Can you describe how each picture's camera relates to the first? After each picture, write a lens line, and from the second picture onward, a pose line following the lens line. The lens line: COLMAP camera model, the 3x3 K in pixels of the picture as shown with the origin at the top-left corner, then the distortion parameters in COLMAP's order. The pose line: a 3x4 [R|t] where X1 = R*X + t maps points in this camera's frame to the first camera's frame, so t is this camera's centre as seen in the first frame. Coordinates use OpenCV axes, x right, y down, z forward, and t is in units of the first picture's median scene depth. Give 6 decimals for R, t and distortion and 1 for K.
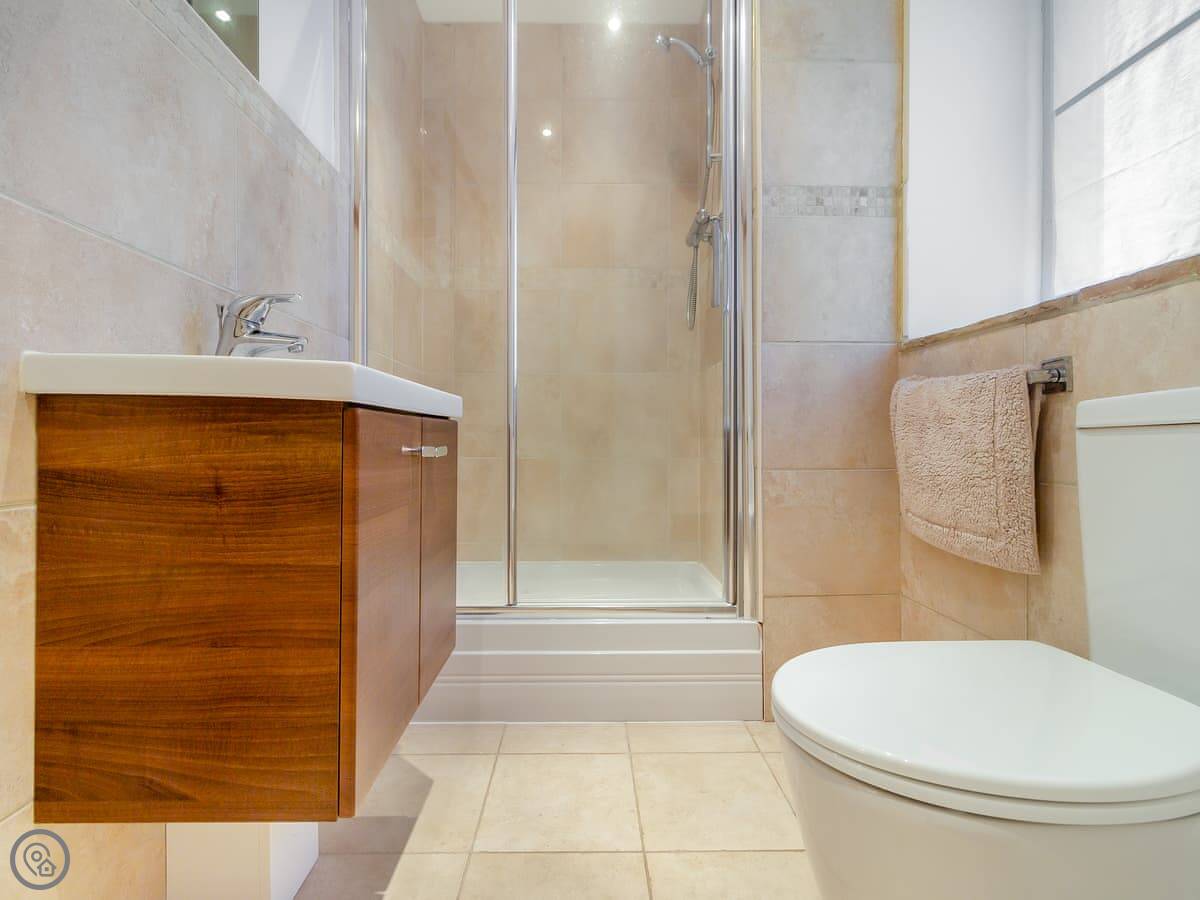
lens RADIAL K [[558.4, 0, 602.7], [0, 558.4, 442.5], [0, 0, 1]] dist [0.003478, -0.000587]
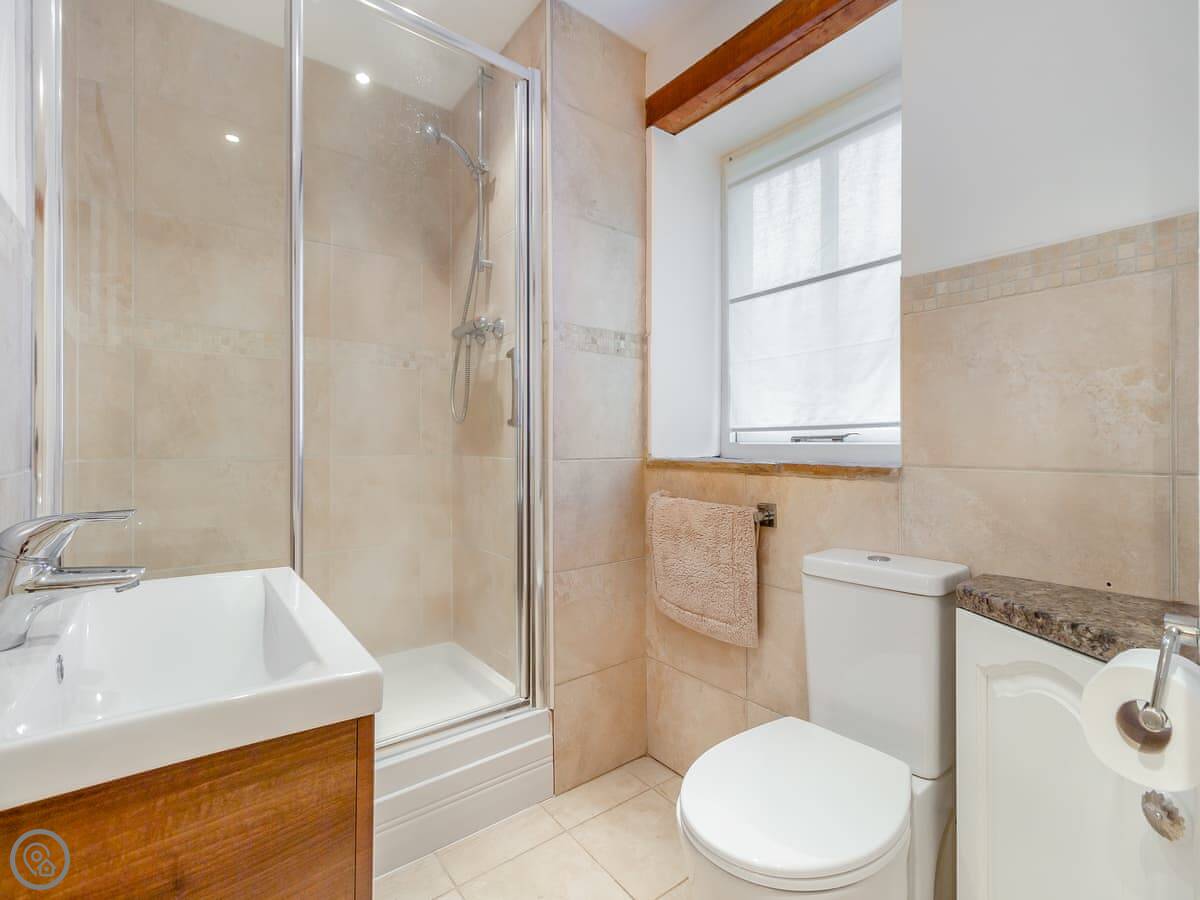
lens RADIAL K [[554.2, 0, 609.0], [0, 554.2, 442.5], [0, 0, 1]] dist [0.001441, 0.000839]
pose [[0.802355, 0.000241, 0.596847, -0.292171], [0.000917, 0.999998, -0.001637, -0.213922], [-0.596846, 0.001861, 0.802354, 0.034508]]
